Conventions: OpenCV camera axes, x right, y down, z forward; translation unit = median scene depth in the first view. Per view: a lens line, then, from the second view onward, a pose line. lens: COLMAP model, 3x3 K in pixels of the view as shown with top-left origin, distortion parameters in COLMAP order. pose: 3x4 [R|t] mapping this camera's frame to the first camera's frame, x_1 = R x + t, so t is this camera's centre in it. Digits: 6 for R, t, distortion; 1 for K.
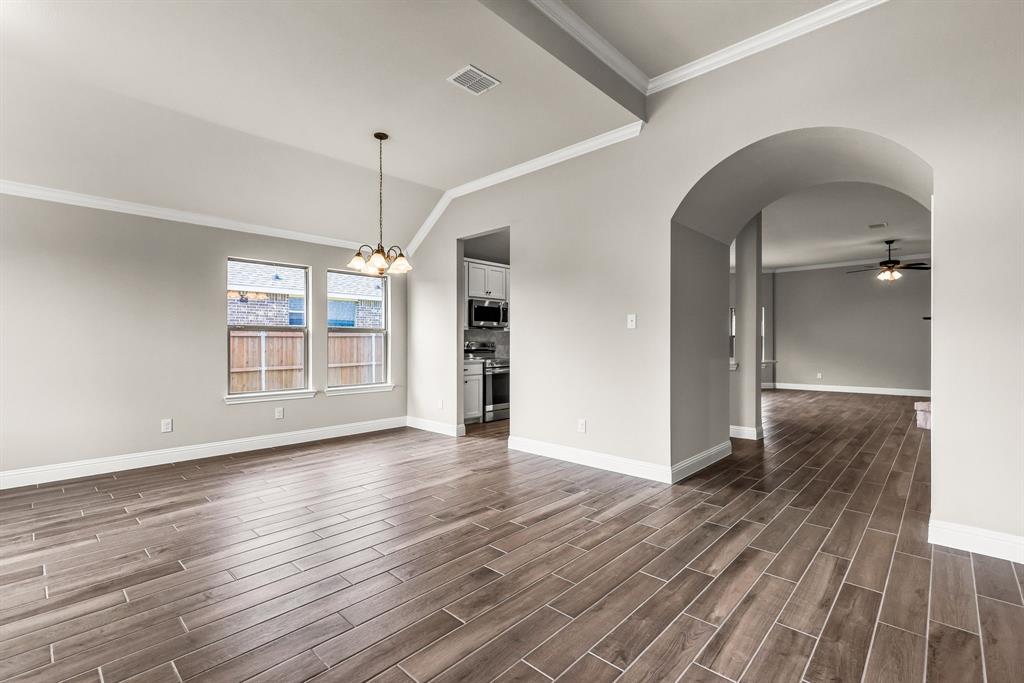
lens RADIAL K [[461.3, 0, 511.9], [0, 461.3, 341.2], [0, 0, 1]] dist [0.005886, 0.000431]
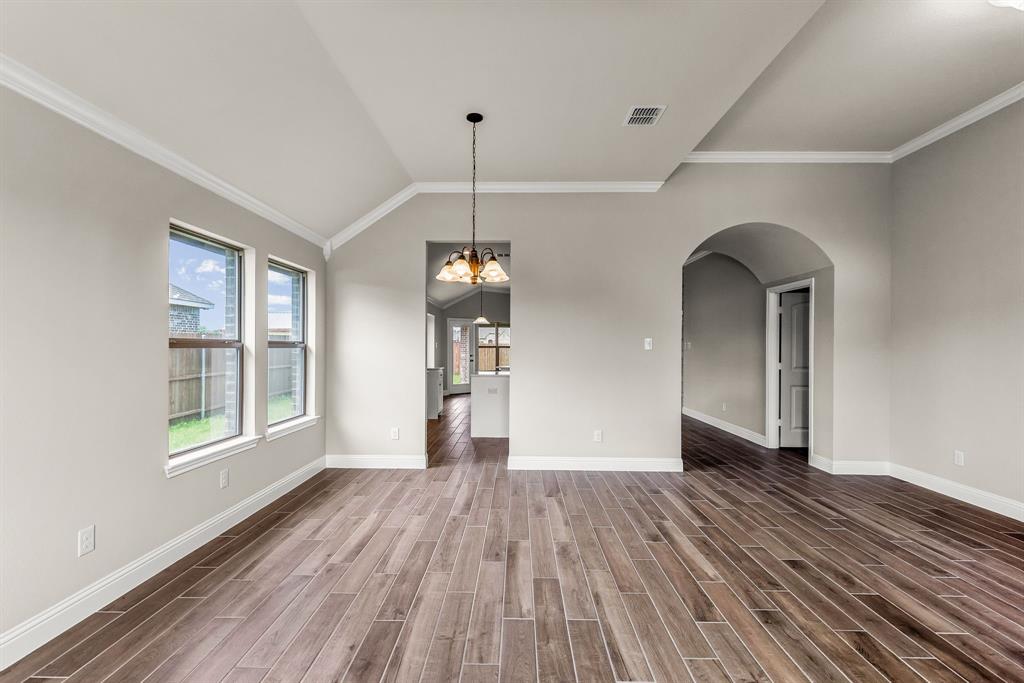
lens RADIAL K [[461.3, 0, 513.6], [0, 461.3, 345.5], [0, 0, 1]] dist [0.005886, 0.000431]
pose [[0.737078, 0.006261, 0.675778, -1.110854], [-0.006602, 0.999976, -0.002064, -0.046085], [-0.675775, -0.002940, 0.737102, 0.474524]]
